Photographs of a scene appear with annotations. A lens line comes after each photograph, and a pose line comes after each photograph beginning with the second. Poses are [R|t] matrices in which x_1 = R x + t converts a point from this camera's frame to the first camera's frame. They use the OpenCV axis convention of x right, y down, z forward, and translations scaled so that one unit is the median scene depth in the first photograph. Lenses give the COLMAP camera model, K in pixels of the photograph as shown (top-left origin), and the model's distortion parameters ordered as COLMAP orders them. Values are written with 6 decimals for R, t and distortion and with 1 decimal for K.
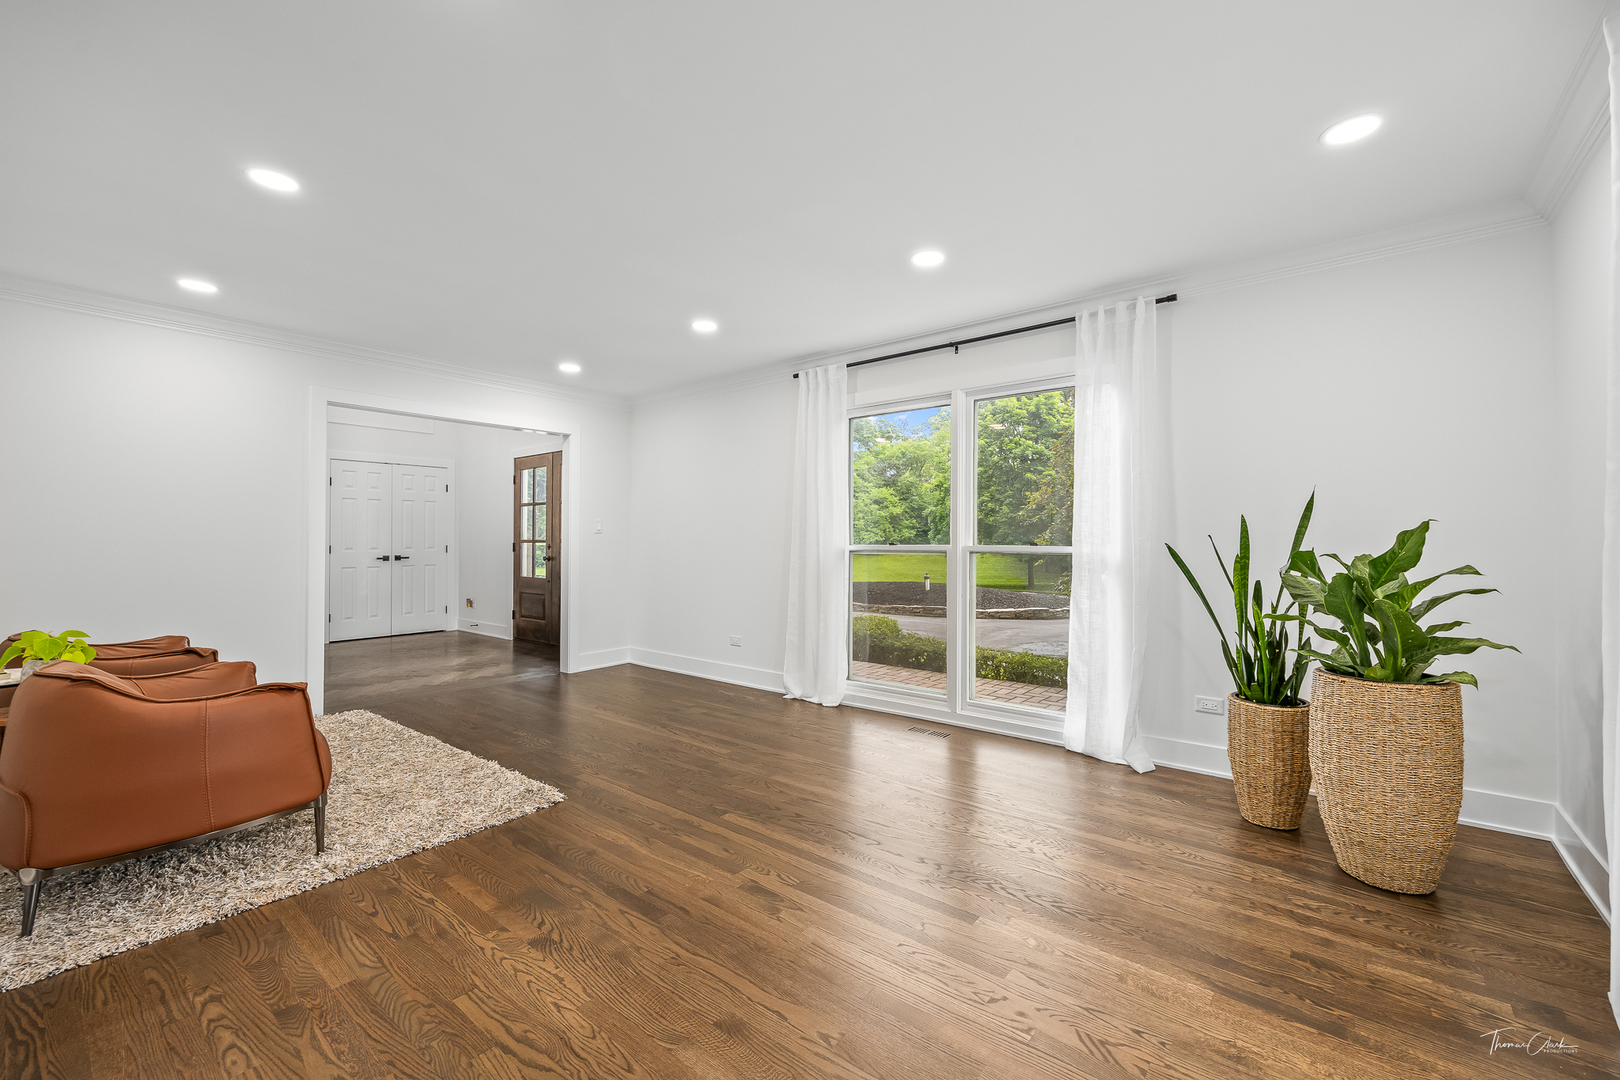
lens RADIAL K [[665.2, 0, 810.0], [0, 665.2, 540.0], [0, 0, 1]] dist [0.000359, -0.000064]
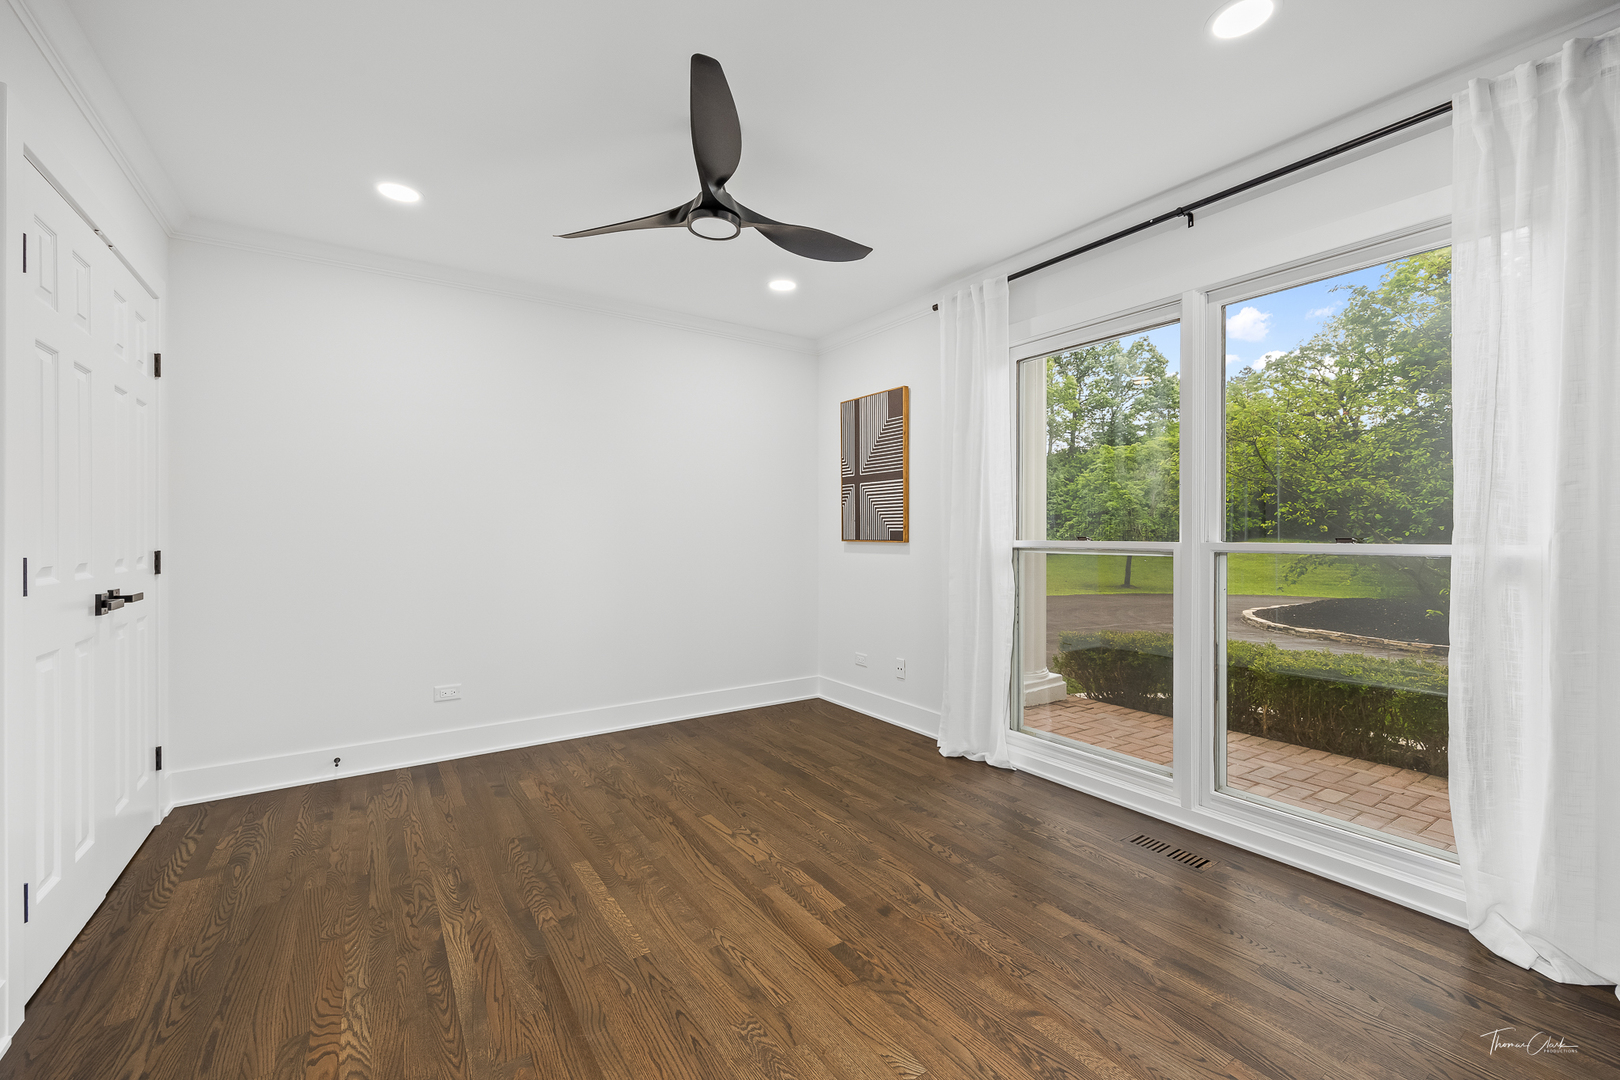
lens RADIAL K [[665.2, 0, 810.0], [0, 665.2, 540.0], [0, 0, 1]] dist [0.000359, -0.000064]
pose [[0.956182, -0.008885, -0.292639, 0.065756], [0.008888, 0.999960, -0.001321, 0.002582], [0.292639, -0.001338, 0.956222, 0.322747]]
